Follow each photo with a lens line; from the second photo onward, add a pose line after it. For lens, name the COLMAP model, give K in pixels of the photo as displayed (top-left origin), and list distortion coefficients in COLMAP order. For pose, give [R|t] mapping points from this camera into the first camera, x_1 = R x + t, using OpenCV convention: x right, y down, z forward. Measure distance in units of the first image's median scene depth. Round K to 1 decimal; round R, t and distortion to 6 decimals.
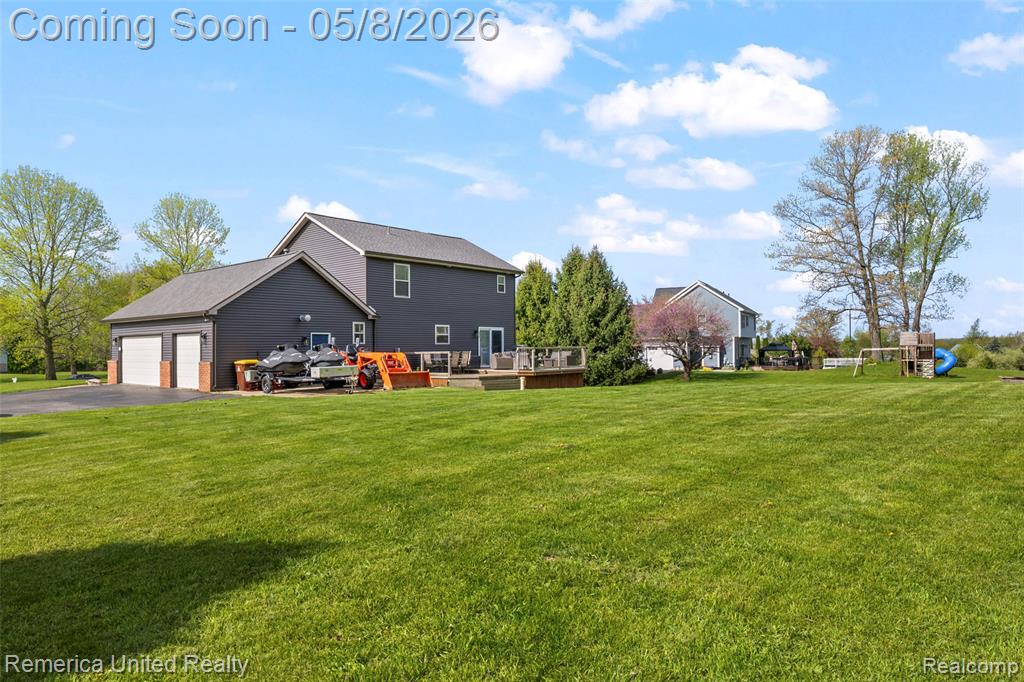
lens RADIAL K [[667.3, 0, 512.0], [0, 667.3, 341.0], [0, 0, 1]] dist [-0.002439, -0.000778]
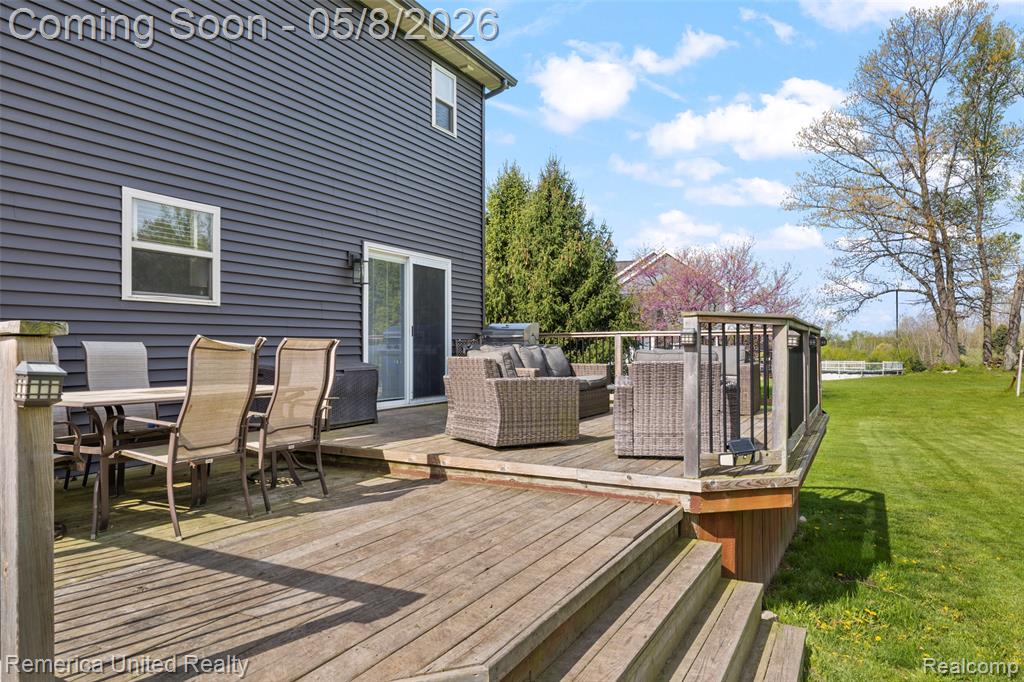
lens RADIAL K [[667.3, 0, 512.0], [0, 667.3, 341.0], [0, 0, 1]] dist [-0.002439, -0.000778]
pose [[0.974364, 0.008437, 0.224818, -0.049816], [-0.008263, 0.999964, -0.001716, 0.013755], [-0.224825, -0.000186, 0.974399, 0.725974]]
